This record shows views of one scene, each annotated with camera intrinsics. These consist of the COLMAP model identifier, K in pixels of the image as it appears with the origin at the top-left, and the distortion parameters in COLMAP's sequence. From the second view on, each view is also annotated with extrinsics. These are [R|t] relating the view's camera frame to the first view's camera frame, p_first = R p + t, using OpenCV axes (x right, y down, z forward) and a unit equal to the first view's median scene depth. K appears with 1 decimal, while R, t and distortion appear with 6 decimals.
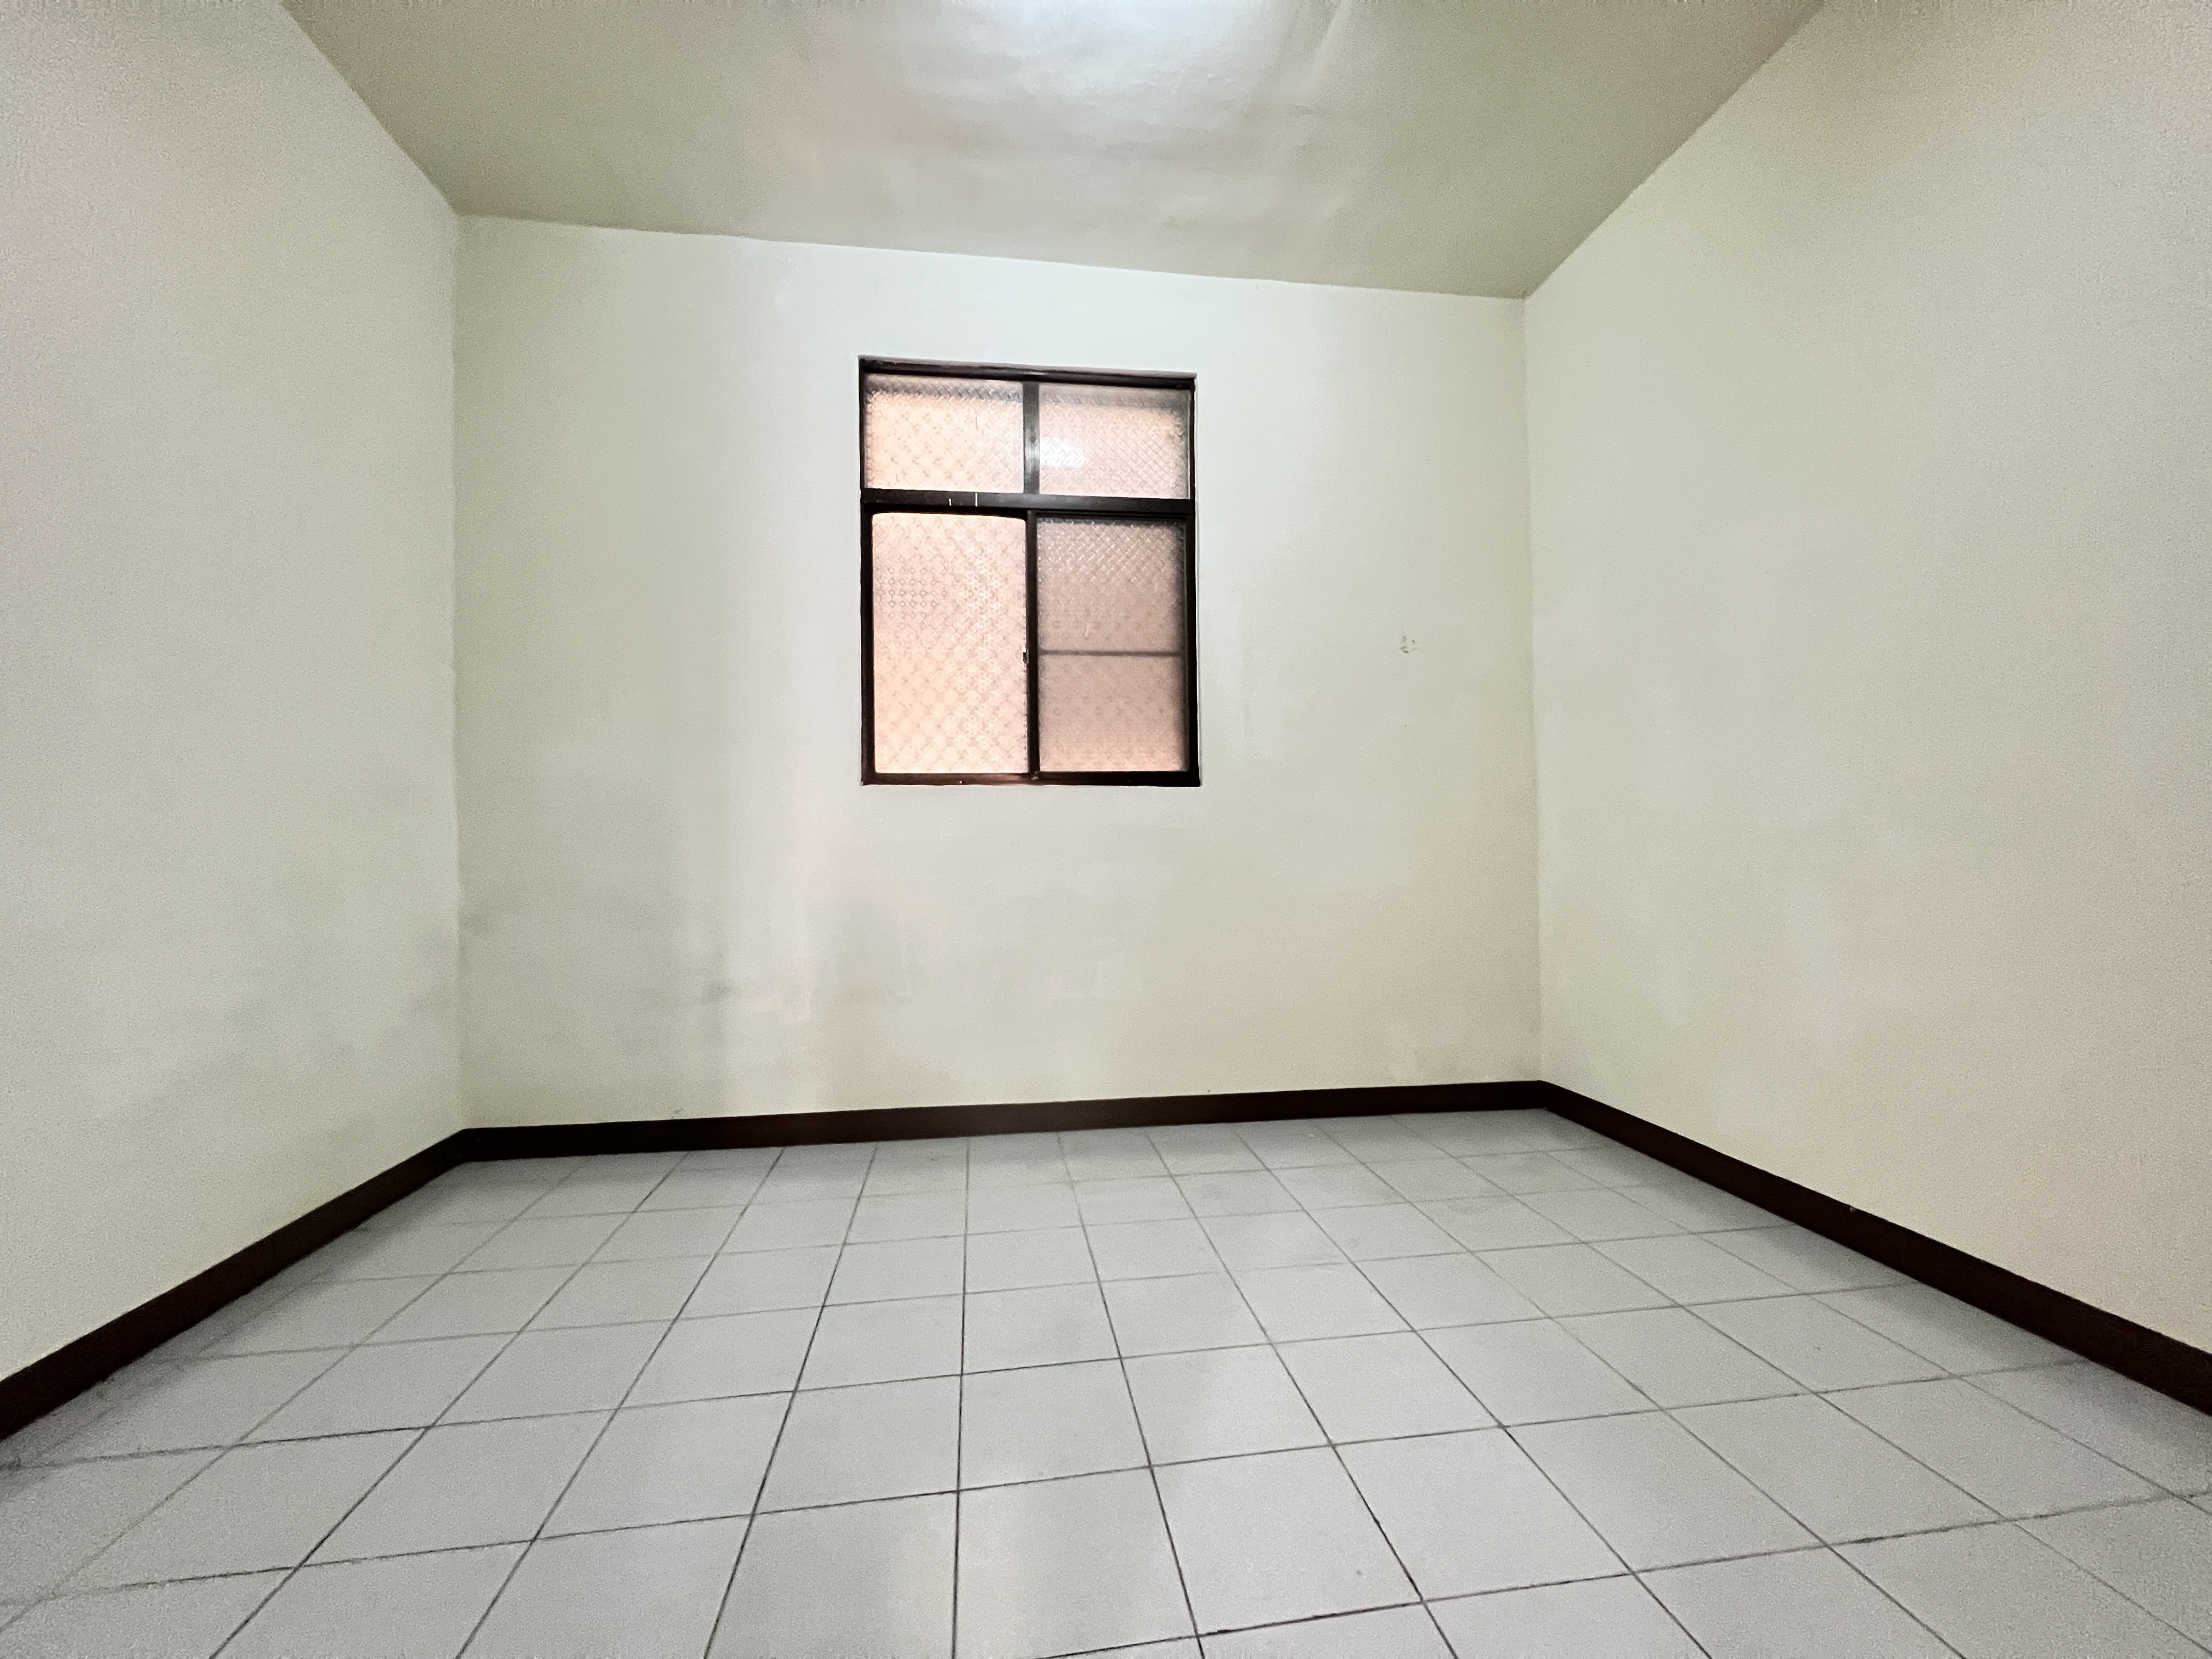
lens RADIAL K [[884.1, 0, 1107.0], [0, 884.1, 830.3], [0, 0, 1]] dist [0.009403, 0.000668]
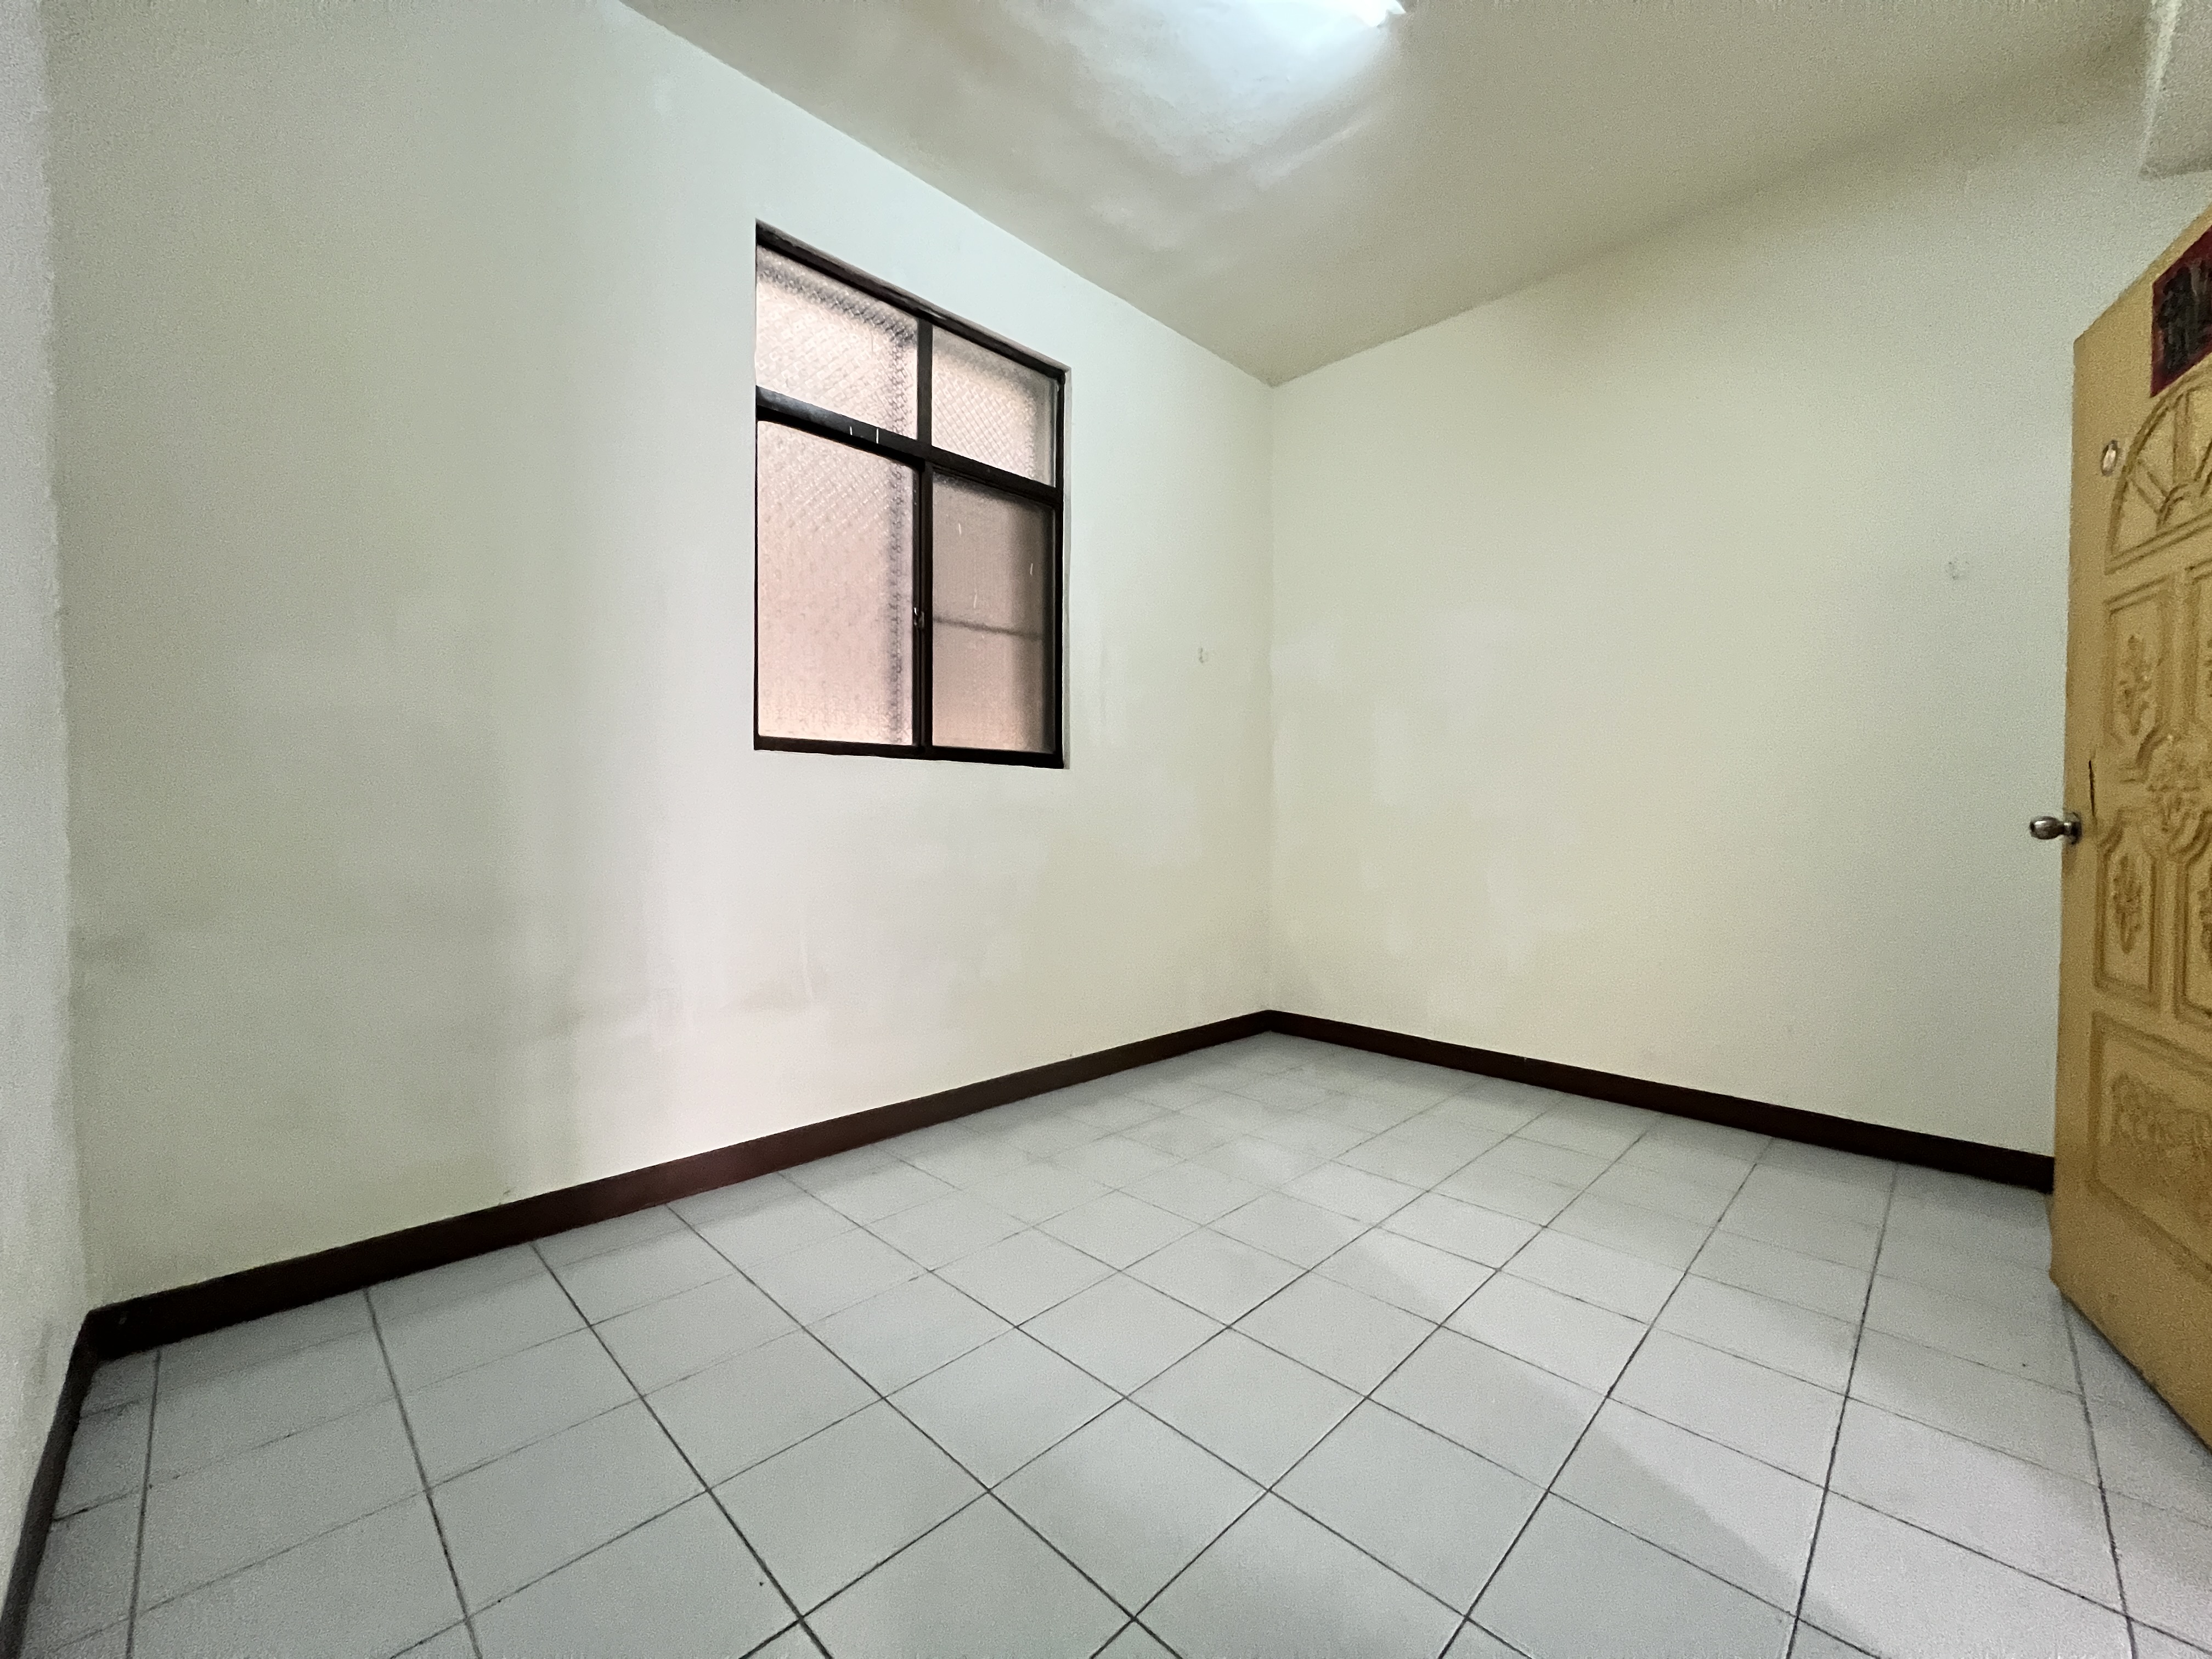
lens RADIAL K [[884.1, 0, 1099.6], [0, 884.1, 831.5], [0, 0, 1]] dist [0.009403, 0.000668]
pose [[0.804759, 0.001908, 0.593598, -0.487609], [-0.021194, 0.999450, 0.025520, -0.002990], [-0.593223, -0.033118, 0.804357, 0.132538]]
